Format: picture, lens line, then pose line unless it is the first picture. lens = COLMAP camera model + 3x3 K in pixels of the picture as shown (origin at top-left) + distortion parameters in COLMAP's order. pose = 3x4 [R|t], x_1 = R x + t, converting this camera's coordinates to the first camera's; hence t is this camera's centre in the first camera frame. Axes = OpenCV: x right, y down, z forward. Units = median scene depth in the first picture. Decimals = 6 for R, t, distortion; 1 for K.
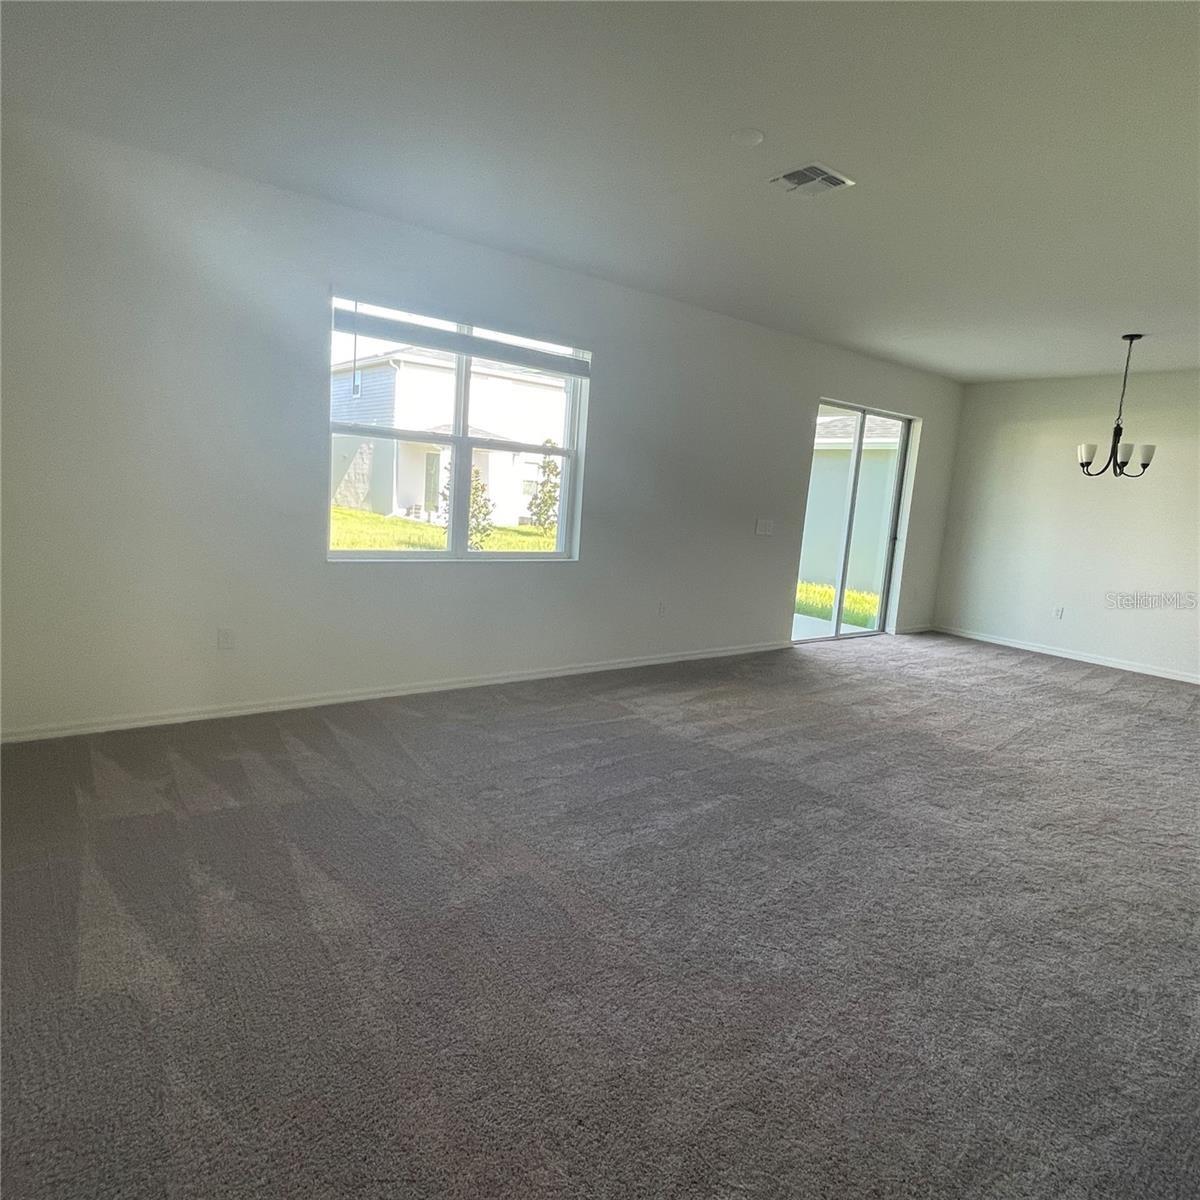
lens RADIAL K [[761.4, 0, 600.0], [0, 761.4, 600.0], [0, 0, 1]] dist [-0.002611, -0.001182]
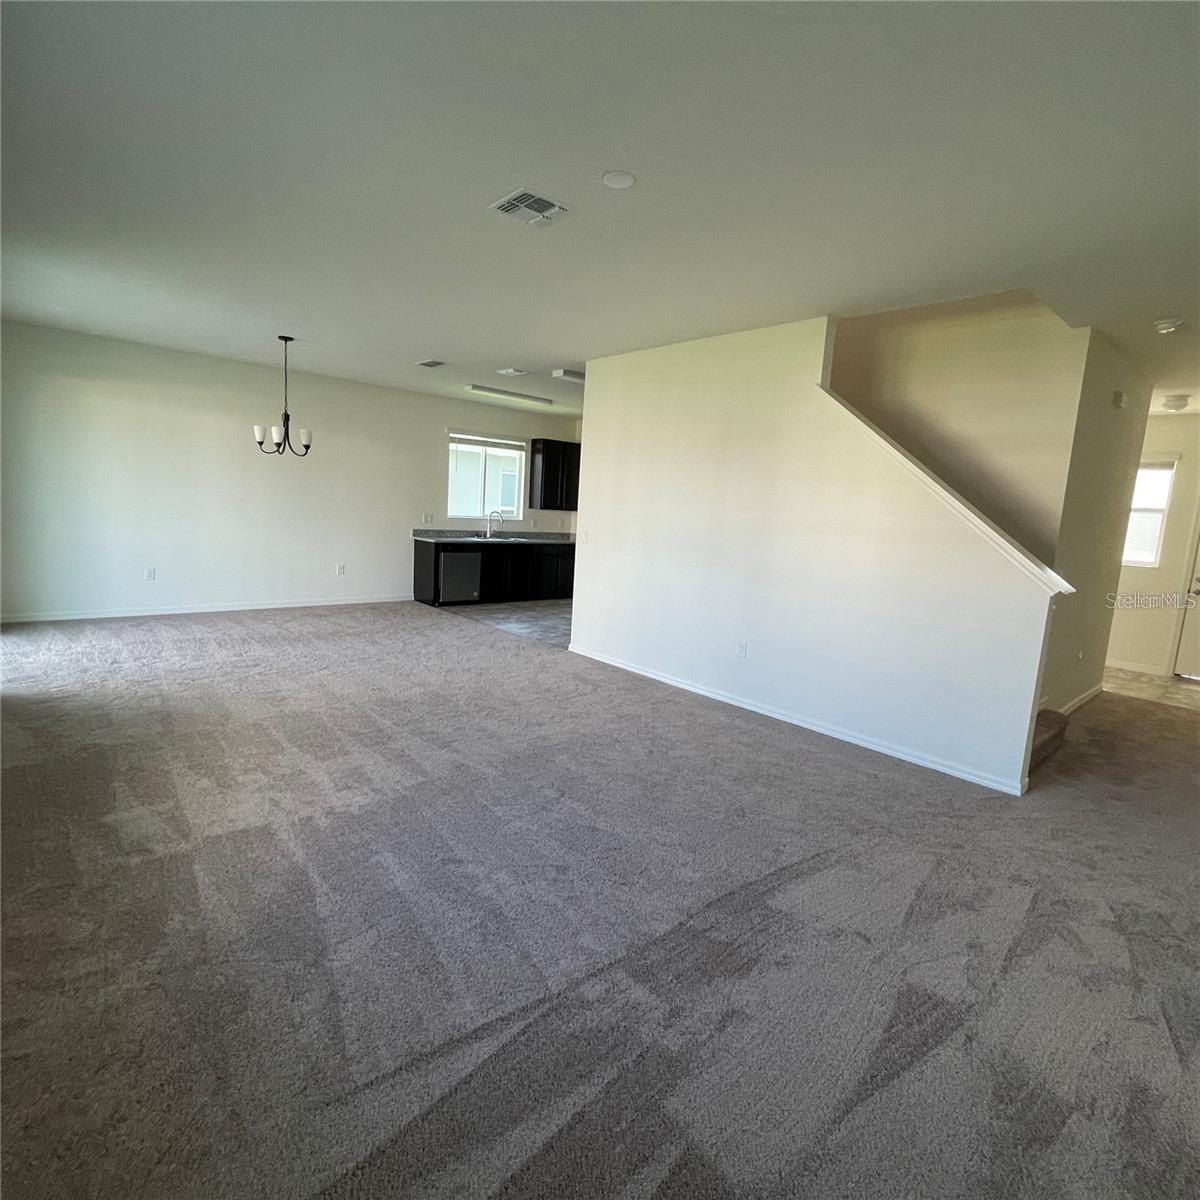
lens RADIAL K [[647.1, 0, 600.0], [0, 647.1, 600.0], [0, 0, 1]] dist [0.000865, 0.000056]
pose [[-0.067615, -0.218018, 0.973600, -0.509875], [0.082544, 0.971265, 0.223227, -0.157934], [-0.994291, 0.095458, -0.047676, 0.713658]]
